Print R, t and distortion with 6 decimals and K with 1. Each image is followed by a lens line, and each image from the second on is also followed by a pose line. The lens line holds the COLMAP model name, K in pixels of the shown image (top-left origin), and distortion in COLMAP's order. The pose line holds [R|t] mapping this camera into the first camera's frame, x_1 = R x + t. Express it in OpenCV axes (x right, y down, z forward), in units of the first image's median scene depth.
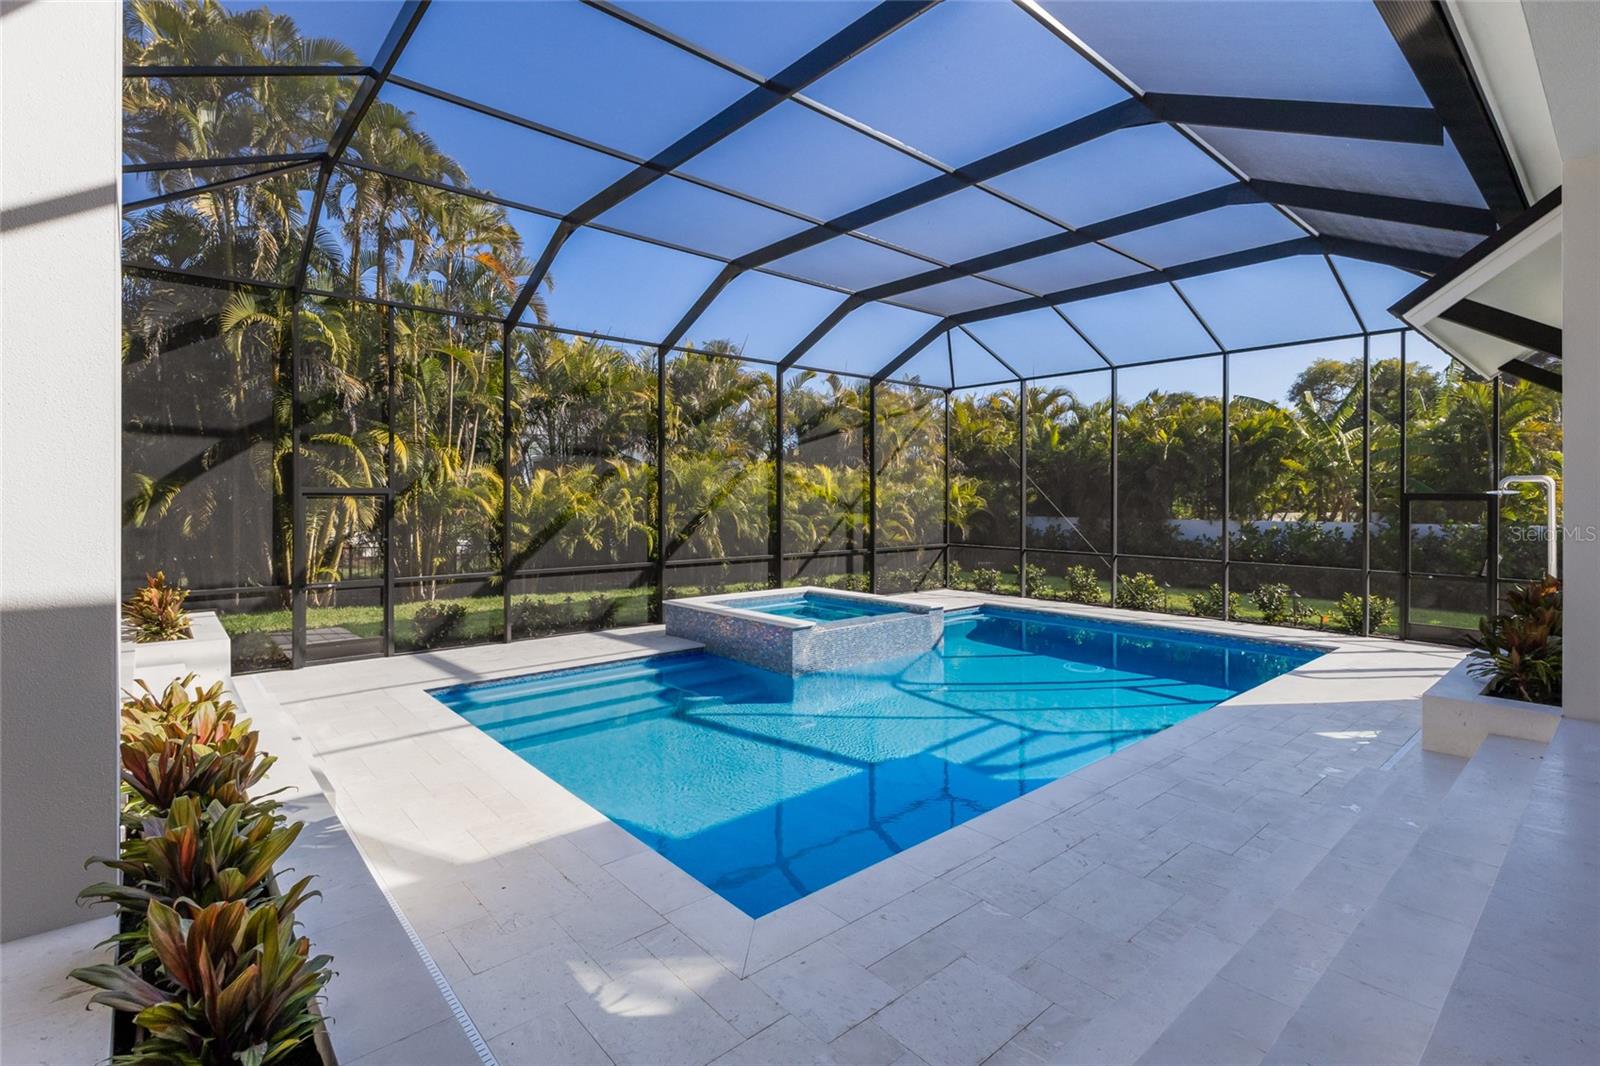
lens RADIAL K [[758.0, 0, 853.5], [0, 758.0, 505.4], [0, 0, 1]] dist [-0.004616, -0.000331]
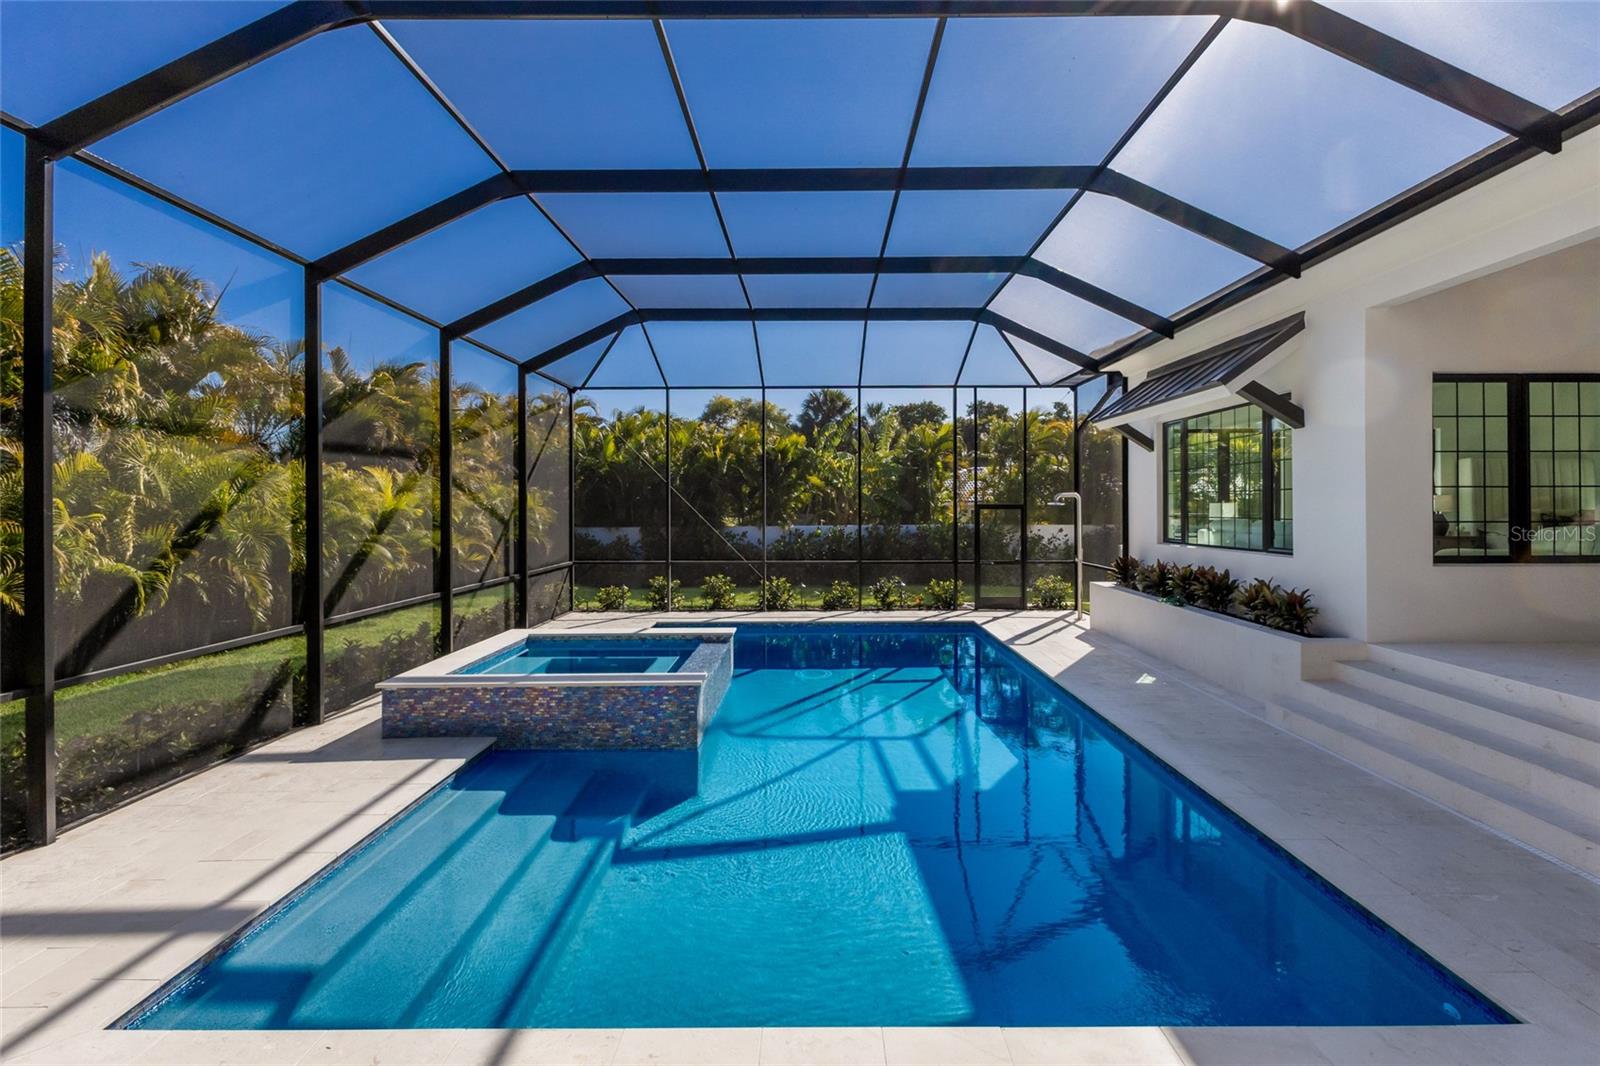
lens RADIAL K [[700.0, 0, 805.8], [0, 700.0, 504.9], [0, 0, 1]] dist [0.015479, 0.000447]
pose [[0.687703, -0.002942, 0.725986, -0.284884], [0.010692, 0.999924, -0.006077, -0.007209], [-0.725913, 0.011941, 0.687682, 0.233604]]
